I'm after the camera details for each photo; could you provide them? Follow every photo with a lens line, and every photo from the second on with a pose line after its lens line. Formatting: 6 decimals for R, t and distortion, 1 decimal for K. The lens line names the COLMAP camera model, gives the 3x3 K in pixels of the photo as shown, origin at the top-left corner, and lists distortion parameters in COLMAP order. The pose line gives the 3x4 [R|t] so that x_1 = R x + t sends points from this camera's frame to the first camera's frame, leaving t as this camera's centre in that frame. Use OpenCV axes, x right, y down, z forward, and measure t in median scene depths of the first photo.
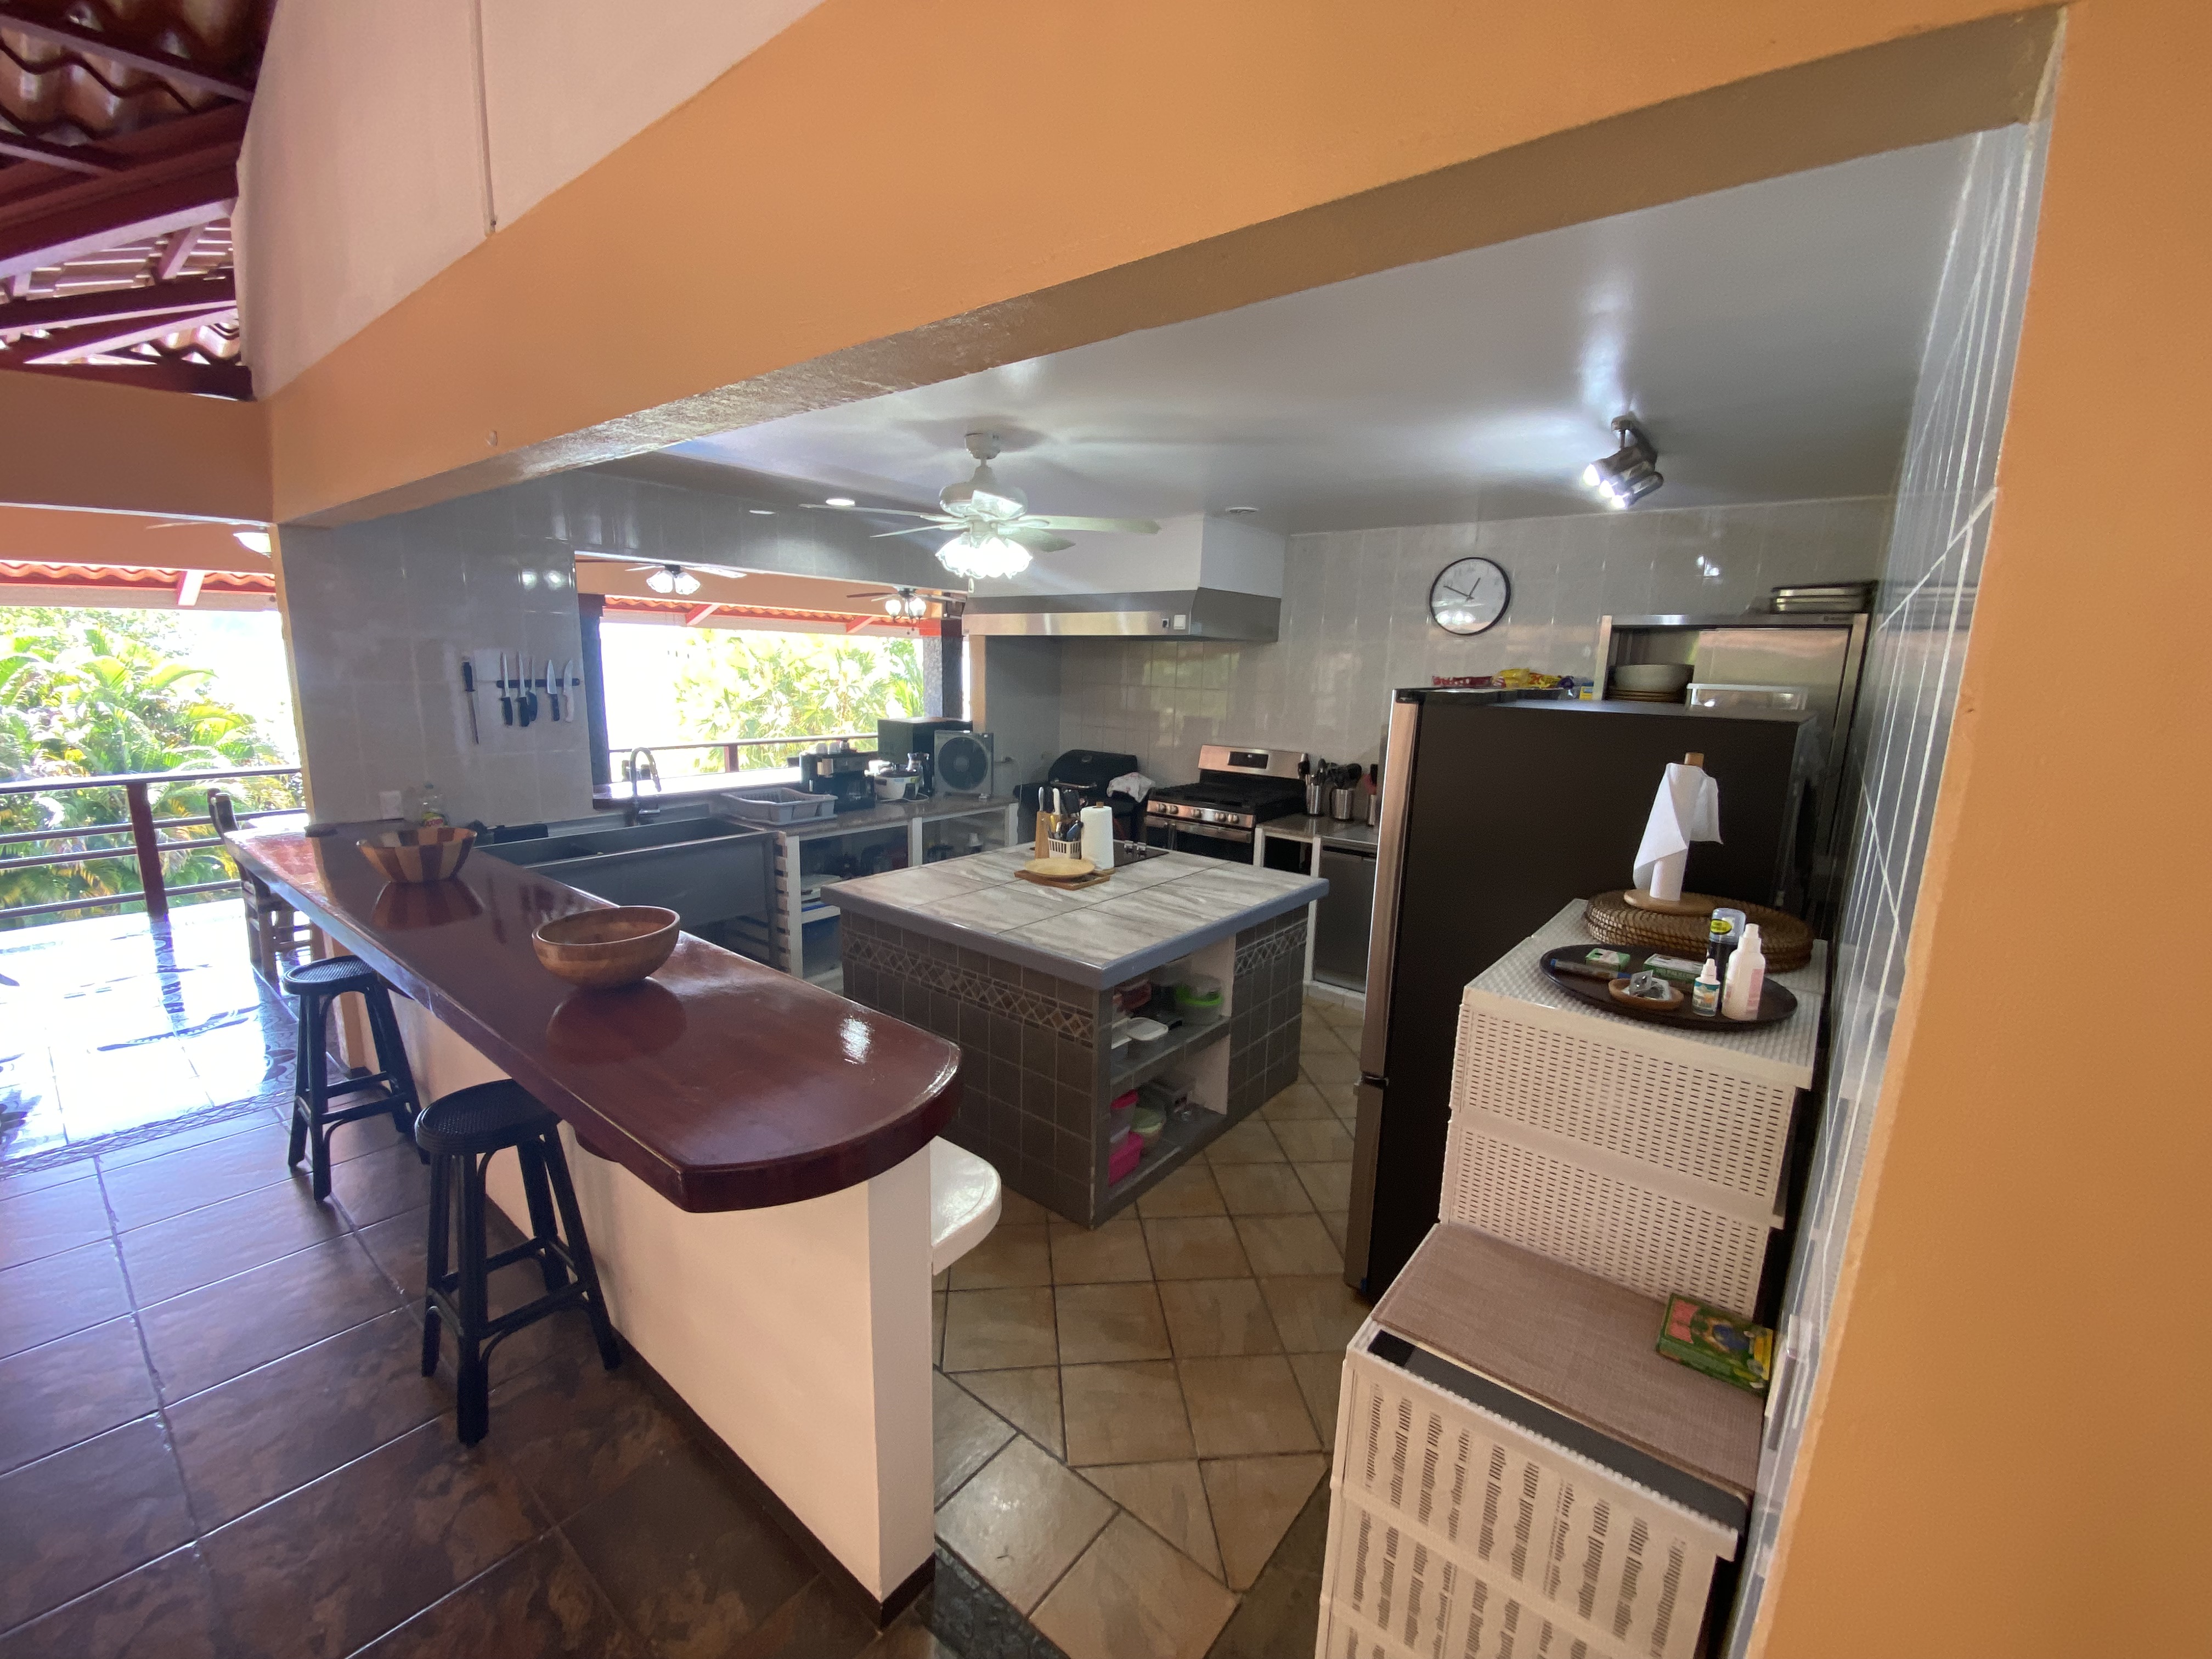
lens RADIAL K [[913.7, 0, 1097.1], [0, 913.7, 817.4], [0, 0, 1]] dist [0.006884, -0.011451]
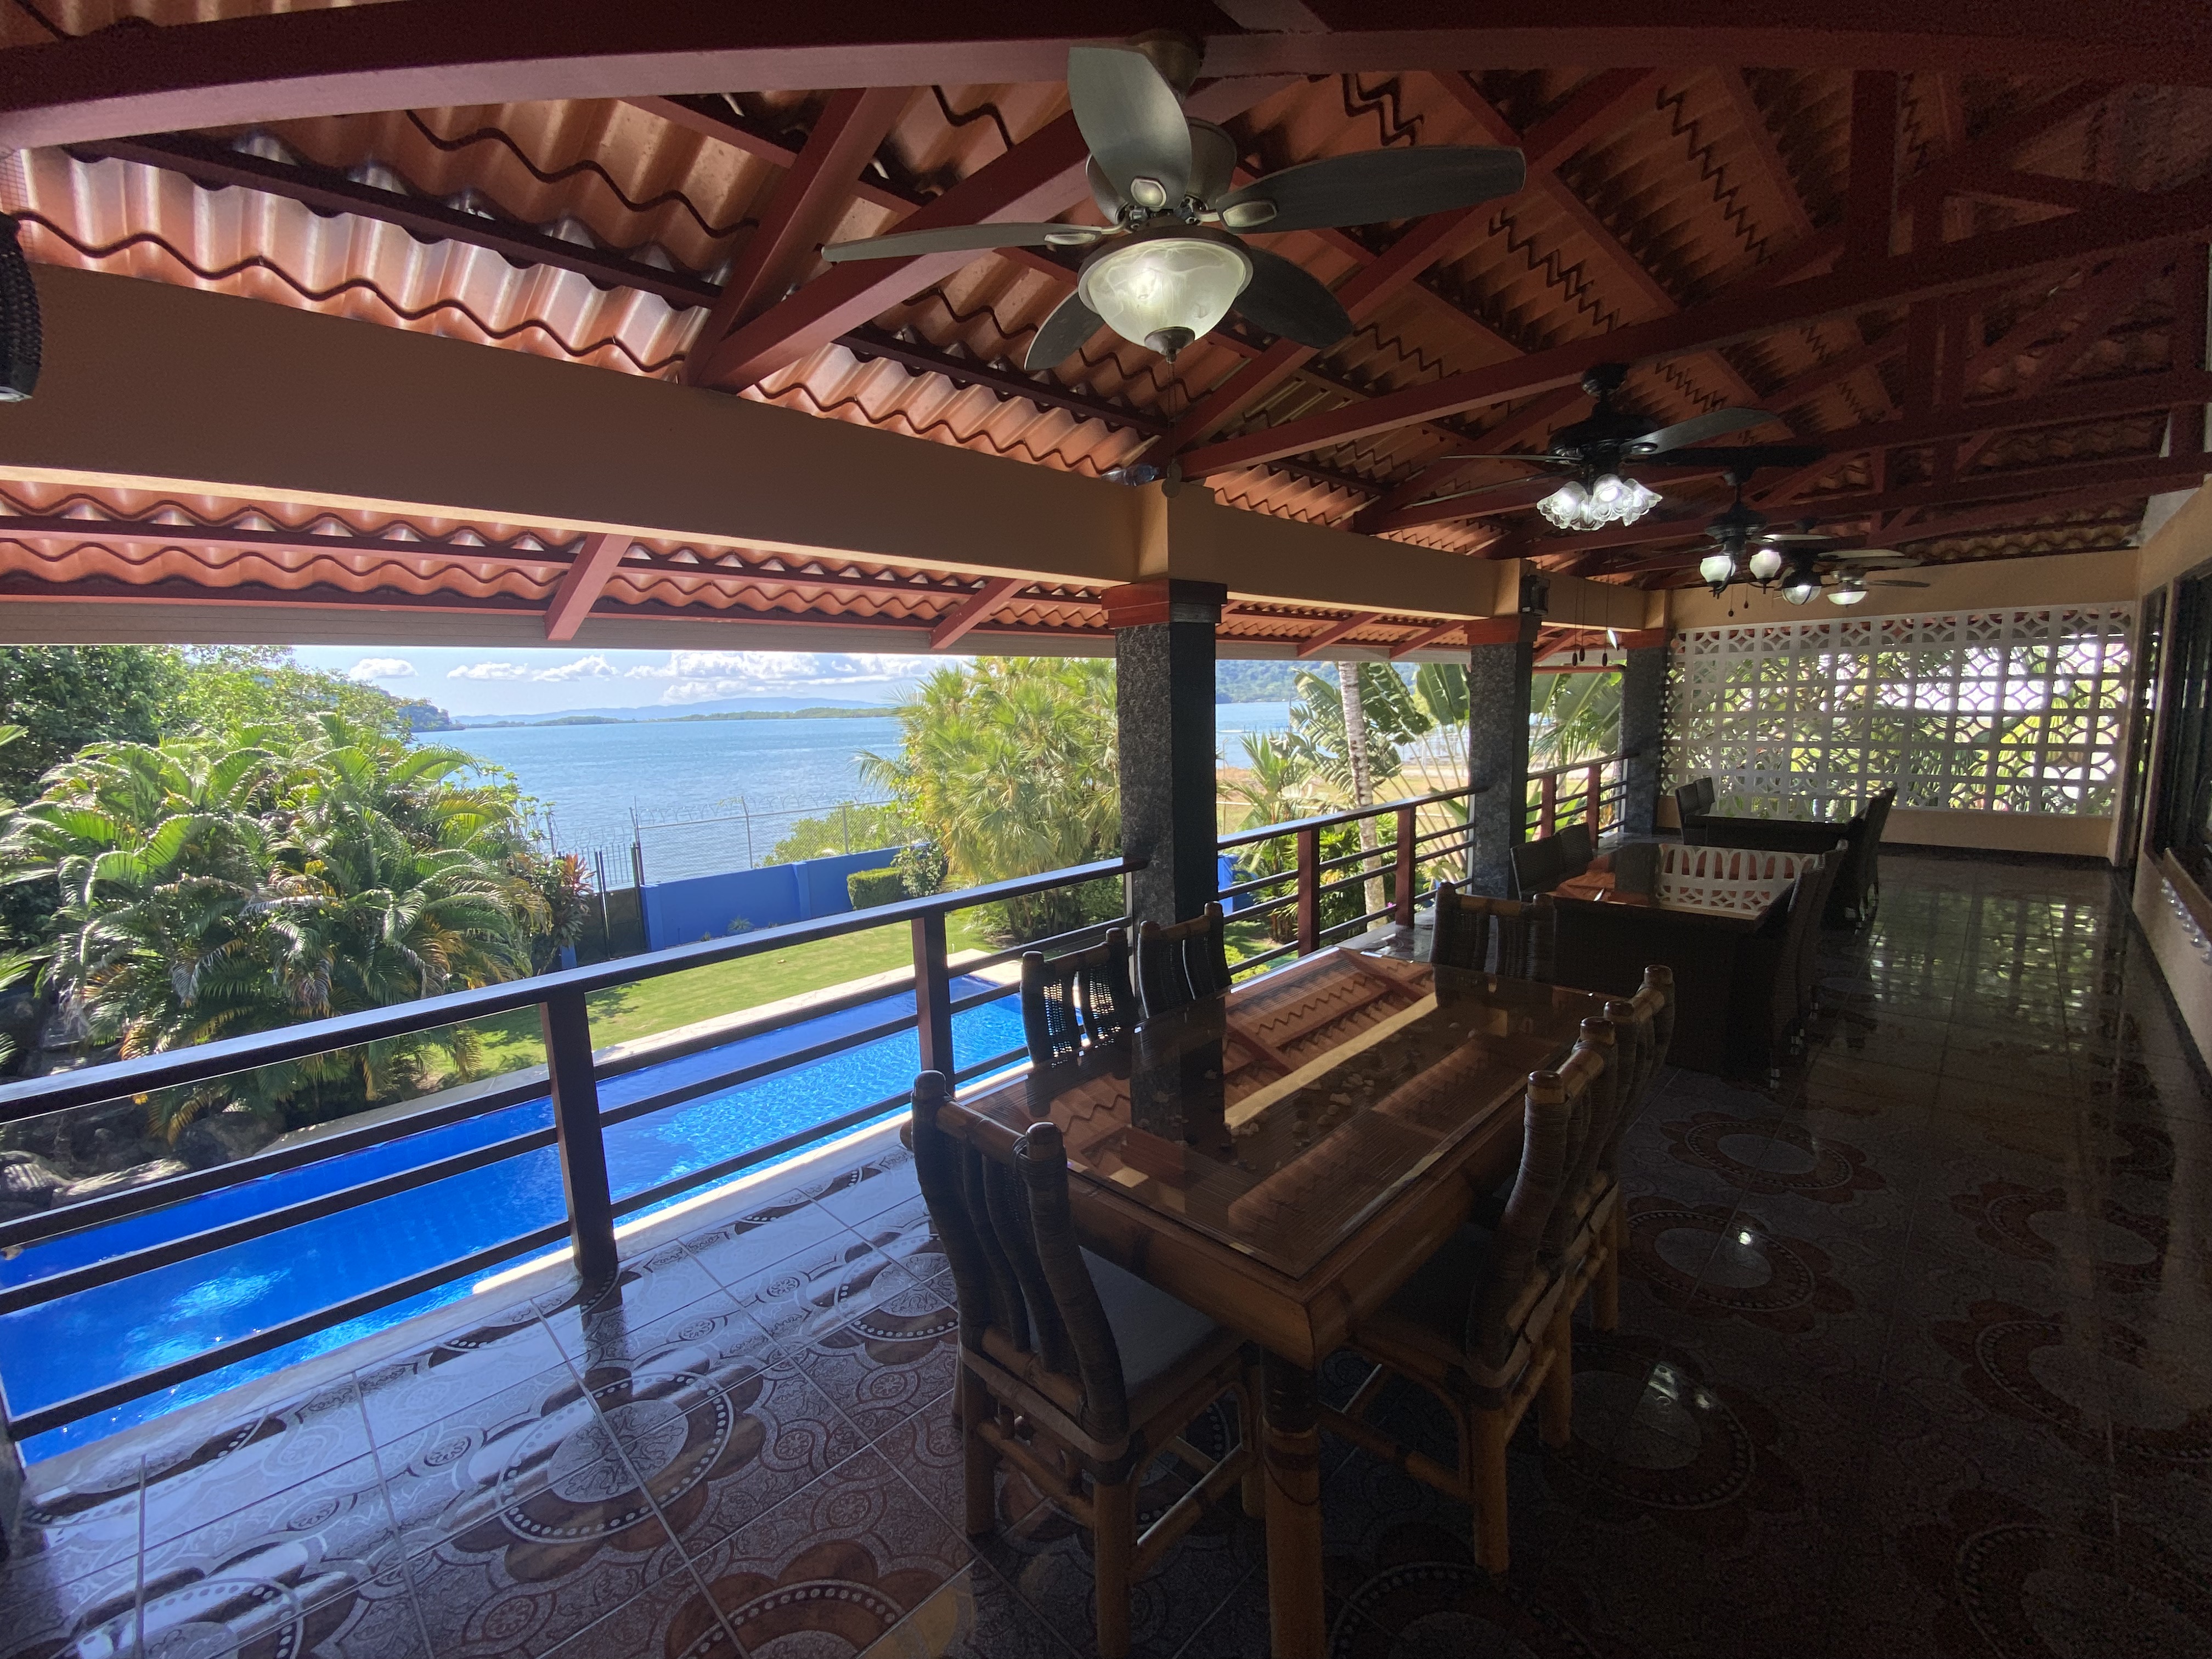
lens RADIAL K [[913.7, 0, 1130.3], [0, 913.7, 819.4], [0, 0, 1]] dist [0.006884, -0.011451]
pose [[0.994692, -0.048399, -0.090809, -0.302446], [0.043998, 0.997787, -0.049861, -0.036432], [0.093022, 0.045600, 0.994619, 0.231960]]
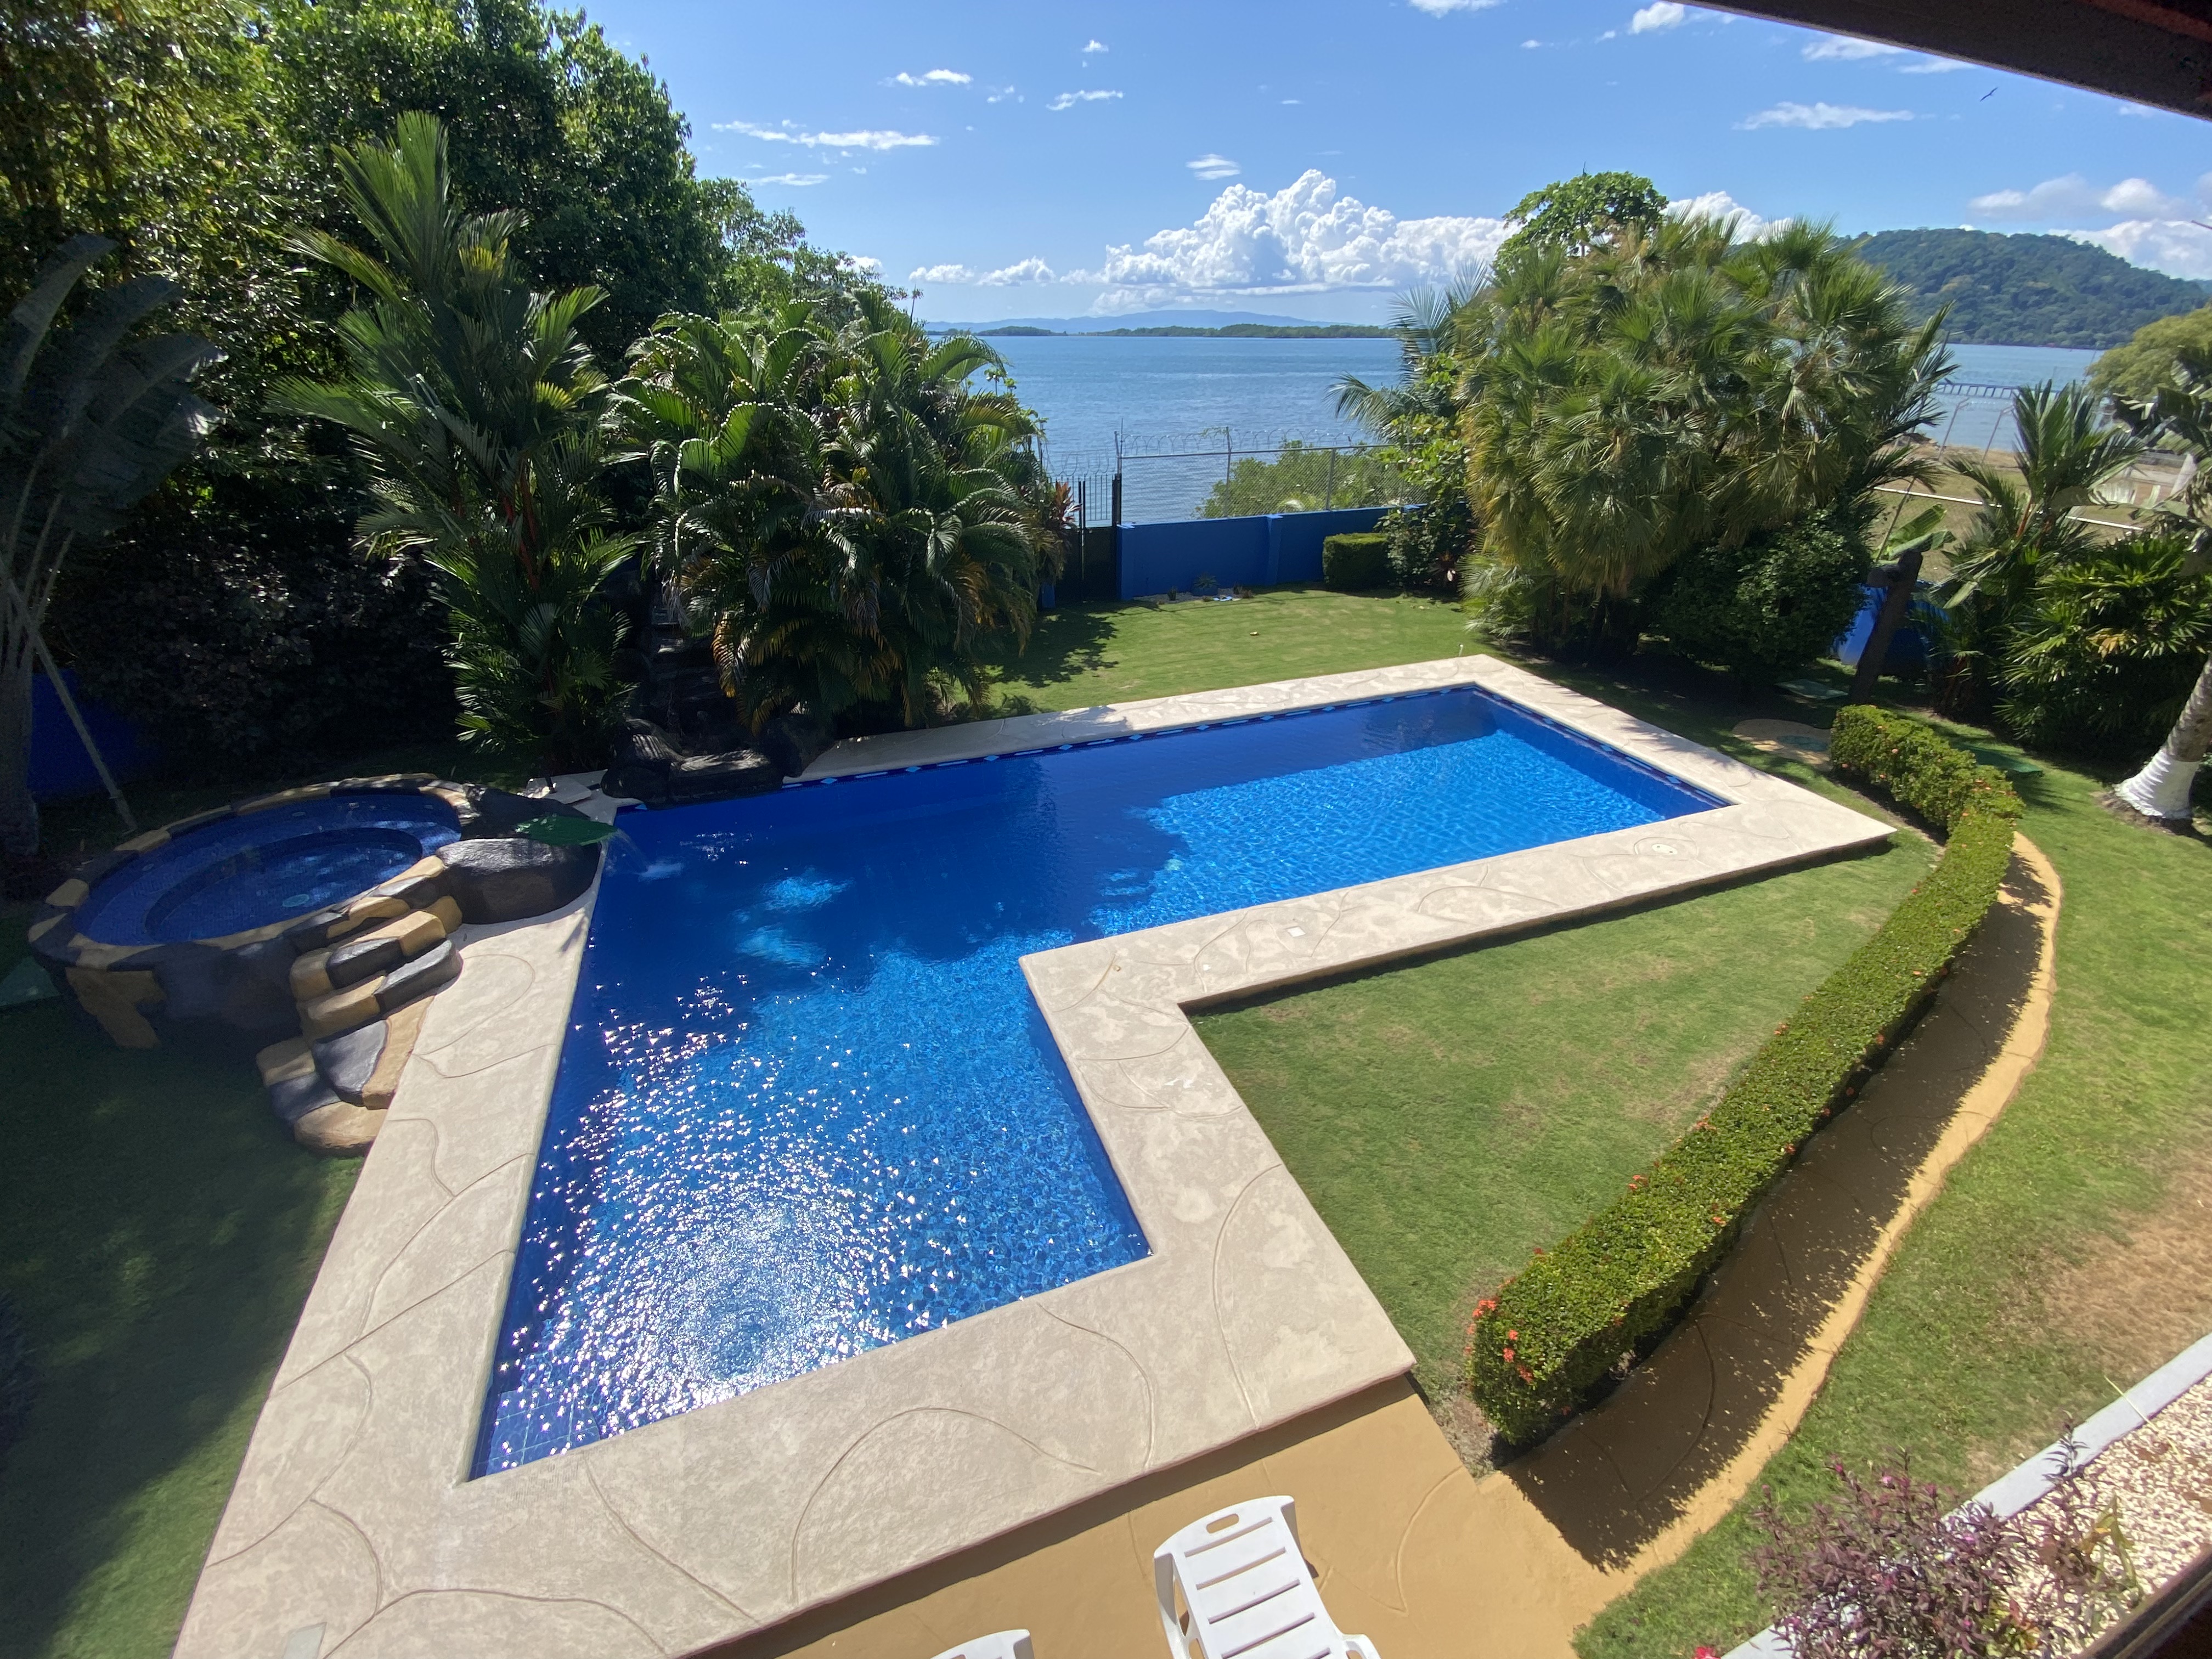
lens RADIAL K [[952.9, 0, 1109.2], [0, 952.9, 829.2], [0, 0, 1]] dist [0.003444, -0.002700]
pose [[0.859660, 0.213382, -0.464169, -0.495492], [-0.067846, 0.948229, 0.310255, -0.047260], [0.506342, -0.235222, 0.829632, 0.357801]]
